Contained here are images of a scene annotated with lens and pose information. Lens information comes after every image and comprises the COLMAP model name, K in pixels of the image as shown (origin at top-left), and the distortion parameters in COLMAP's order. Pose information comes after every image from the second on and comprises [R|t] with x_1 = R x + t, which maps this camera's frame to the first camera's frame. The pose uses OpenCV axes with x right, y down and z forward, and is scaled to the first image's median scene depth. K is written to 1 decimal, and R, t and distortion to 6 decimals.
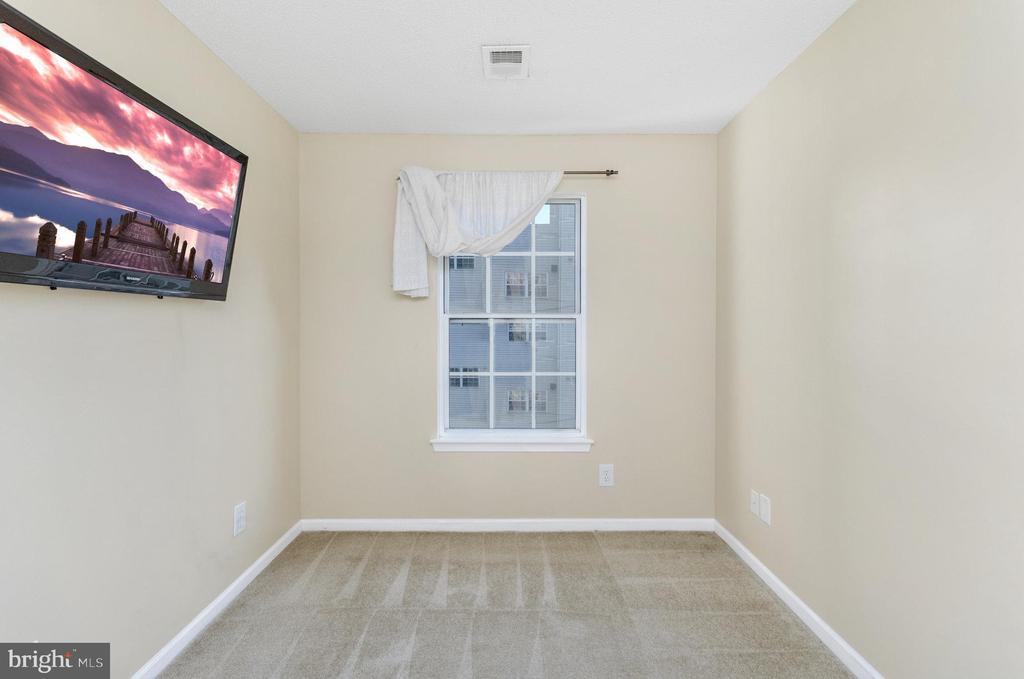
lens RADIAL K [[462.7, 0, 513.1], [0, 462.7, 330.1], [0, 0, 1]] dist [0.001725, 0.000251]
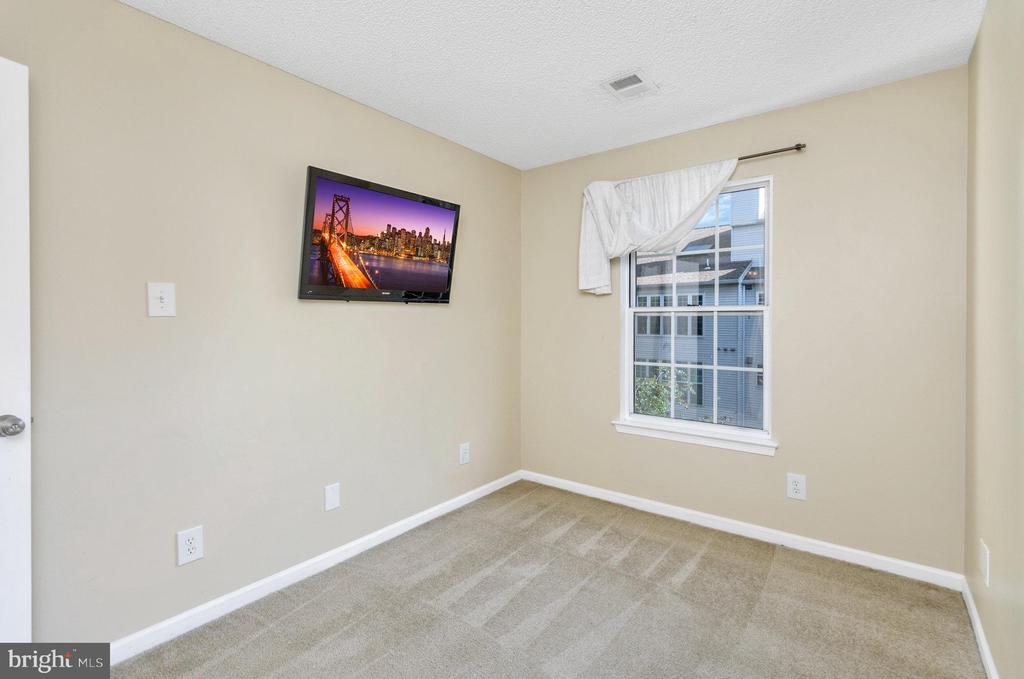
lens RADIAL K [[467.2, 0, 510.8], [0, 467.2, 316.1], [0, 0, 1]] dist [0.002215, 0.000085]
pose [[0.790512, -0.006837, -0.612409, 0.330625], [-0.000767, 0.999926, -0.012153, -0.002439], [0.612447, 0.010077, 0.790448, -0.051854]]
